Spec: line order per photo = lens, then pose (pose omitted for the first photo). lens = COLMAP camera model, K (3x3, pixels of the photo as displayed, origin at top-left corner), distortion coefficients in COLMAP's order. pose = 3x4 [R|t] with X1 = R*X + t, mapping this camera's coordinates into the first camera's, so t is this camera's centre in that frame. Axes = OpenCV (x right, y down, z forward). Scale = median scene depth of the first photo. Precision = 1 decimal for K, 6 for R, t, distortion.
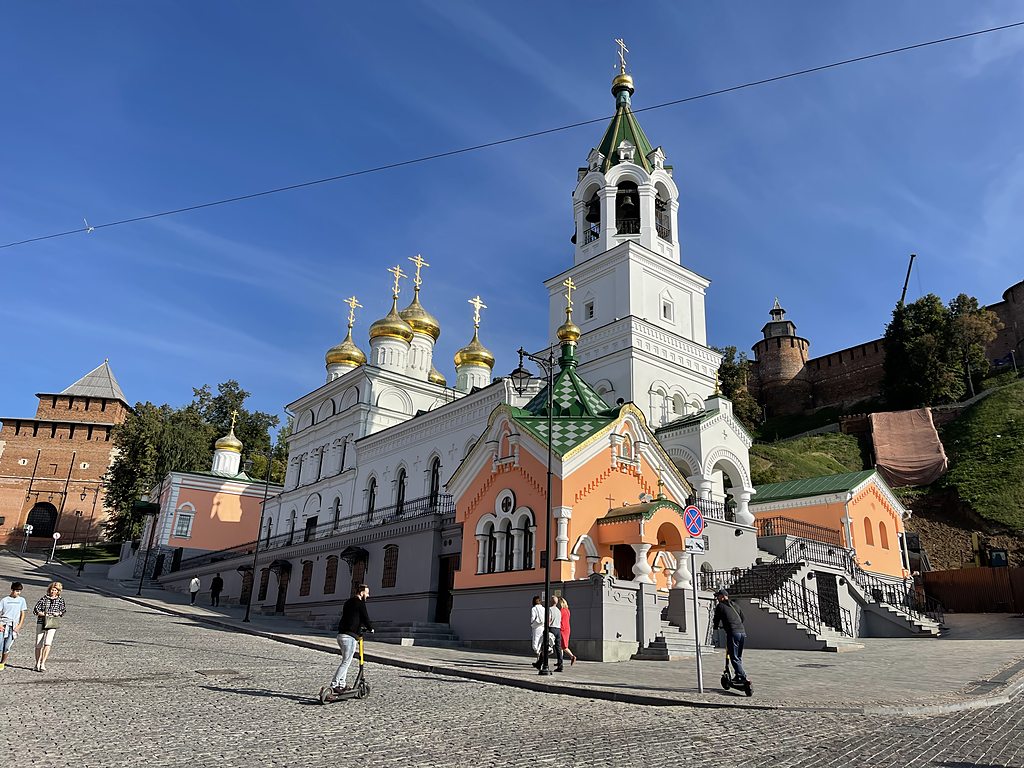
lens RADIAL K [[768.2, 0, 509.8], [0, 768.2, 380.0], [0, 0, 1]] dist [0.044579, -0.012383]
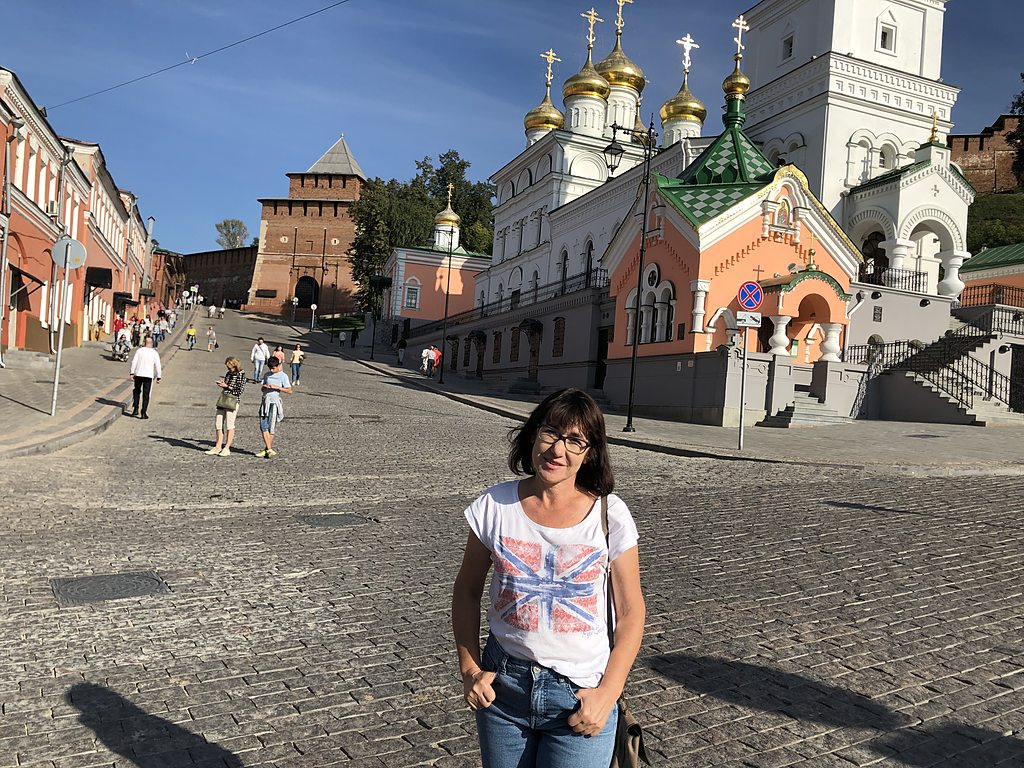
lens RADIAL K [[826.1, 0, 503.5], [0, 826.1, 405.7], [0, 0, 1]] dist [0.027861, -0.031458]
pose [[0.948206, 0.033434, -0.315891, 0.117840], [0.067580, 0.950448, 0.303450, -0.014884], [0.310383, -0.309081, 0.898961, -0.058910]]
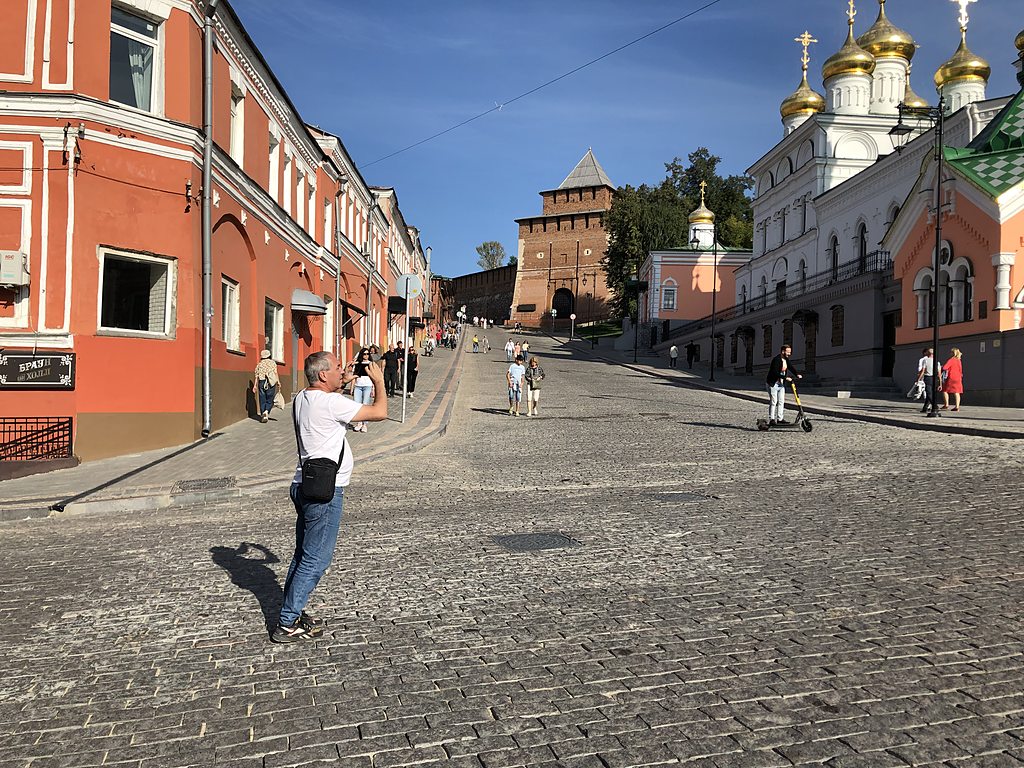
lens RADIAL K [[826.1, 0, 514.5], [0, 826.1, 397.7], [0, 0, 1]] dist [0.027861, -0.031458]
pose [[0.818671, -0.016991, -0.574011, 0.109268], [0.195629, 0.948026, 0.250950, -0.023939], [0.539914, -0.317739, 0.779445, -0.100597]]
